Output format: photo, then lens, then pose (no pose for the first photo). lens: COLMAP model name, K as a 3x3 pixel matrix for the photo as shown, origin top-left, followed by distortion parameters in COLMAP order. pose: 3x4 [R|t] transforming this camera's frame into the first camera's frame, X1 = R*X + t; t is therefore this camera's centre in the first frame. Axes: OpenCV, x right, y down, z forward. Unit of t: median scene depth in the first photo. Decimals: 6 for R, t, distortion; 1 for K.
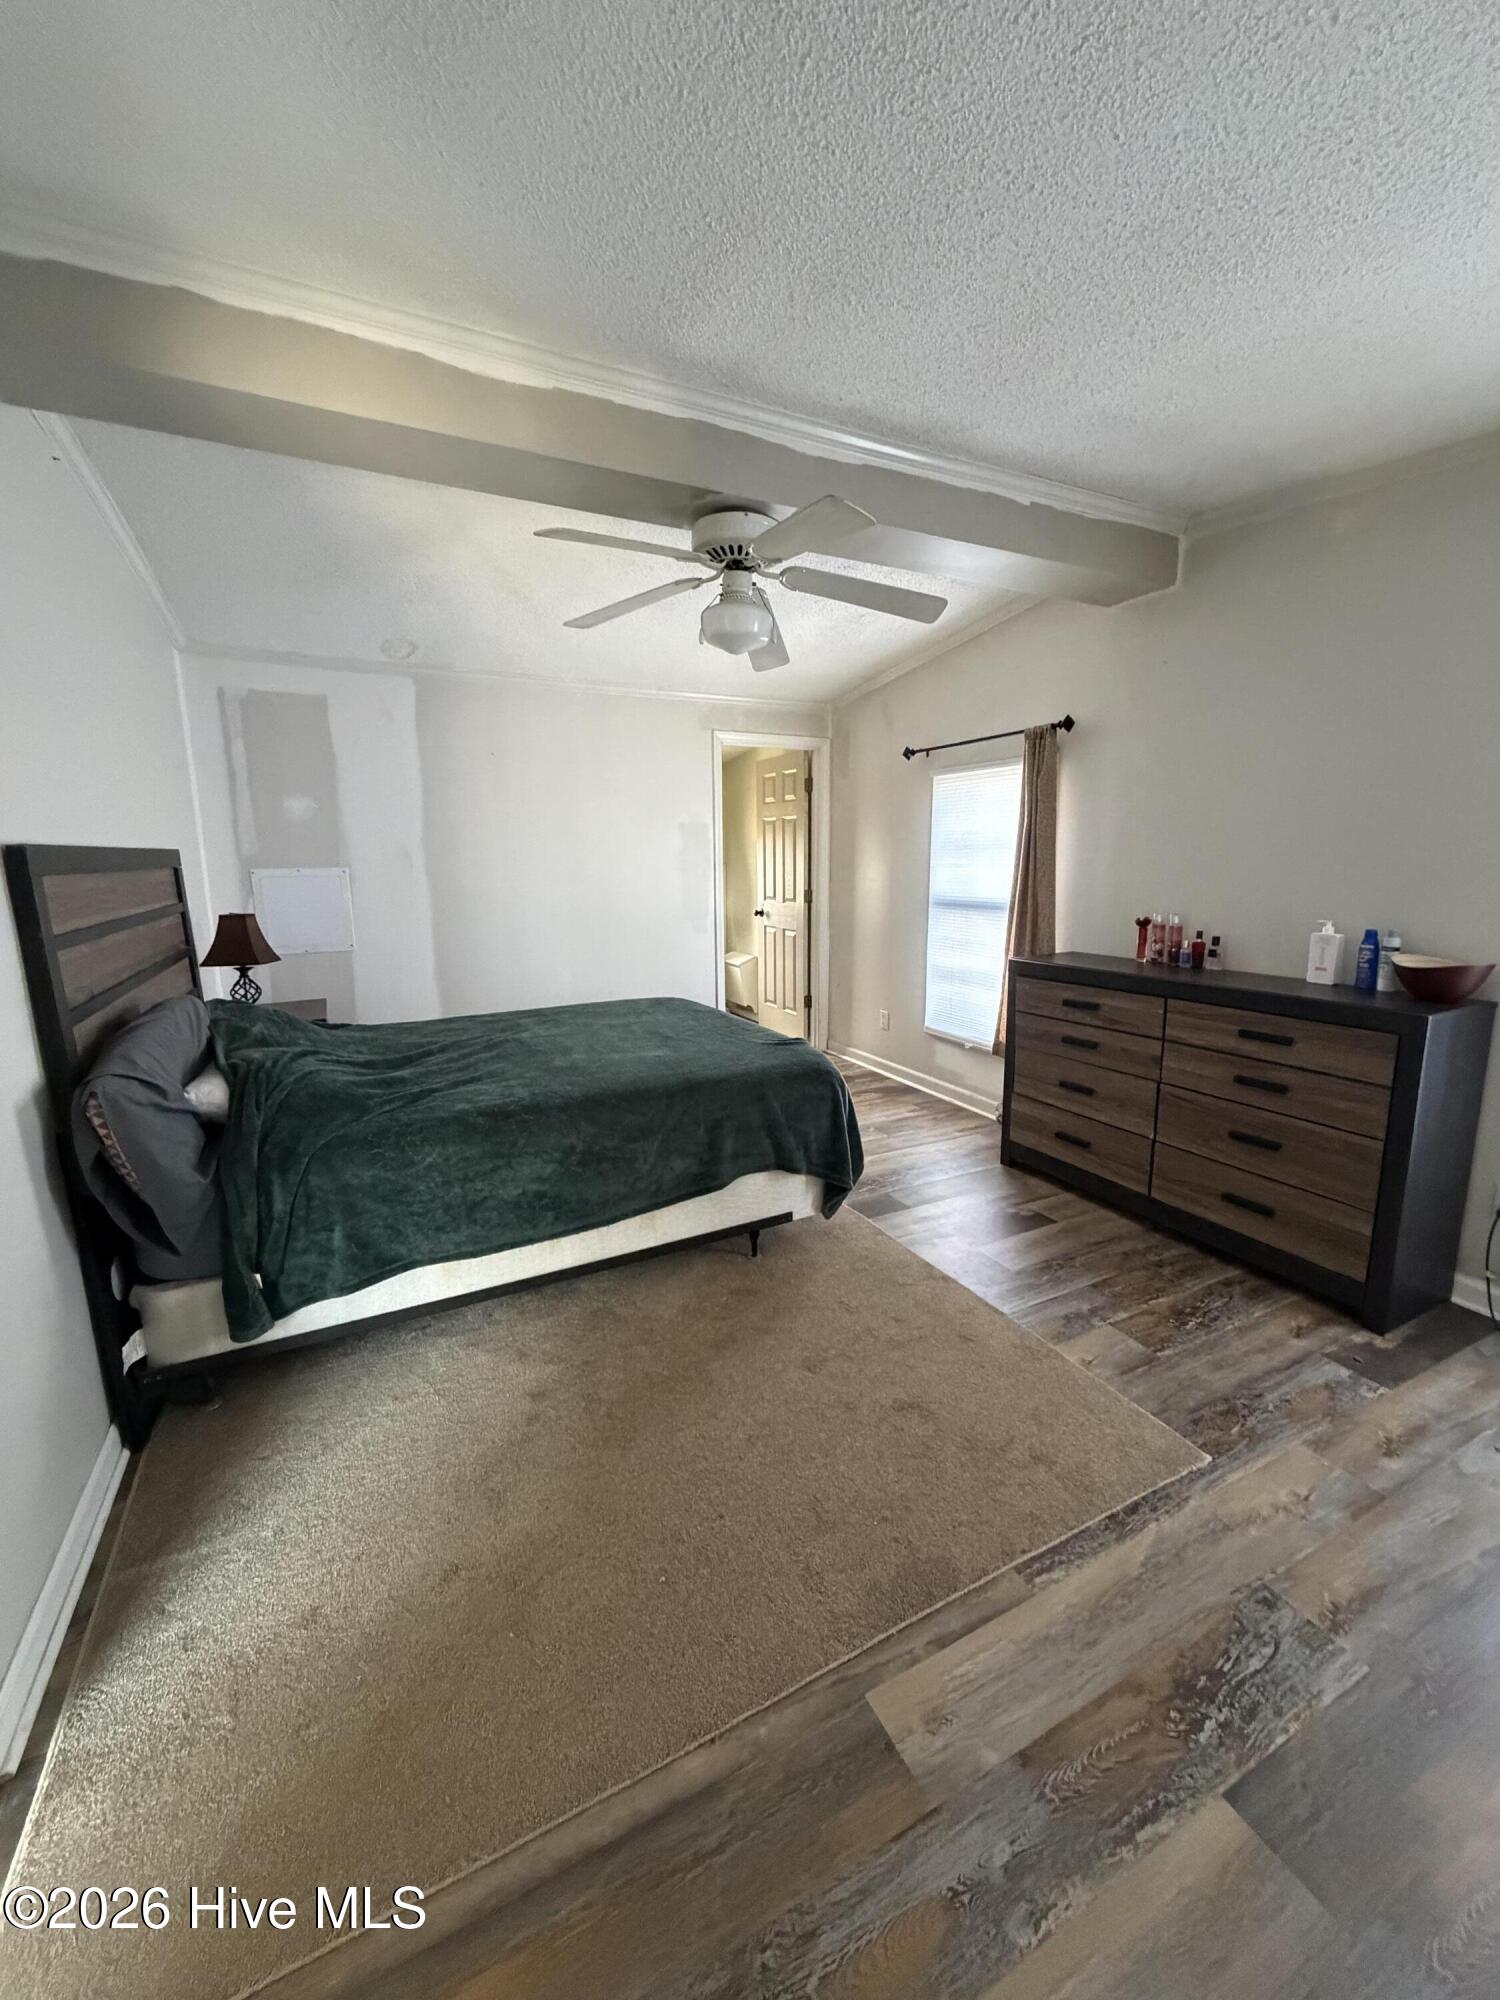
lens RADIAL K [[799.4, 0, 752.1], [0, 799.4, 998.4], [0, 0, 1]] dist [0.001238, -0.000016]
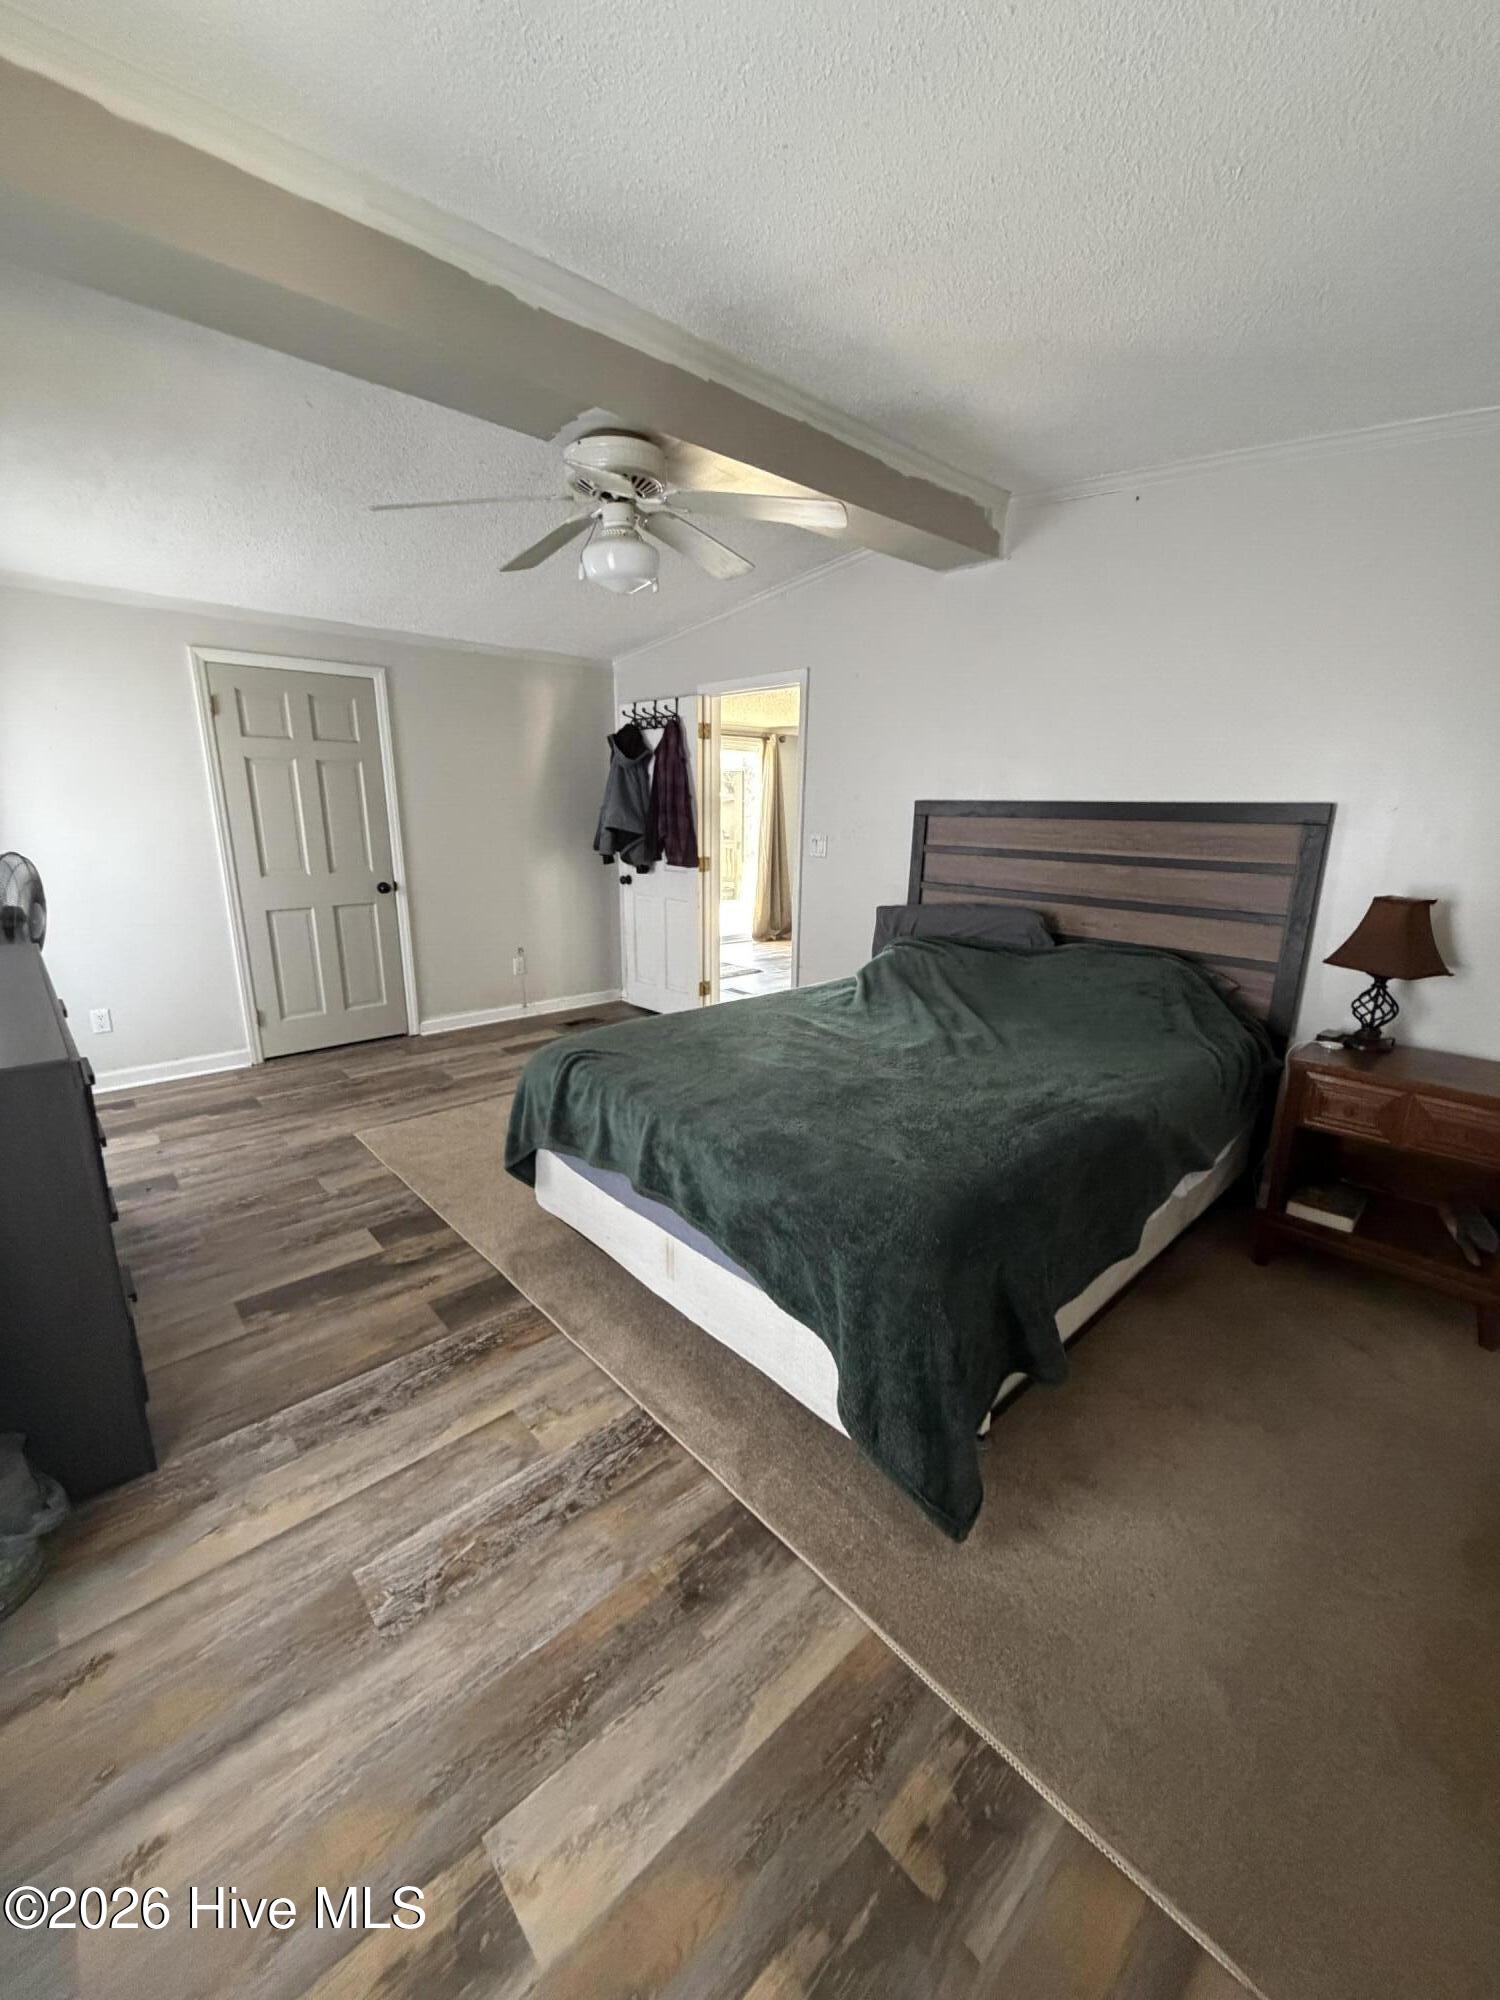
lens RADIAL K [[799.4, 0, 752.3], [0, 799.4, 1009.7], [0, 0, 1]] dist [0.001238, -0.000016]
pose [[-0.963170, 0.067927, -0.260172, 0.122259], [-0.049238, 0.906652, 0.418996, -0.435533], [0.264347, 0.416375, -0.869915, 2.321518]]
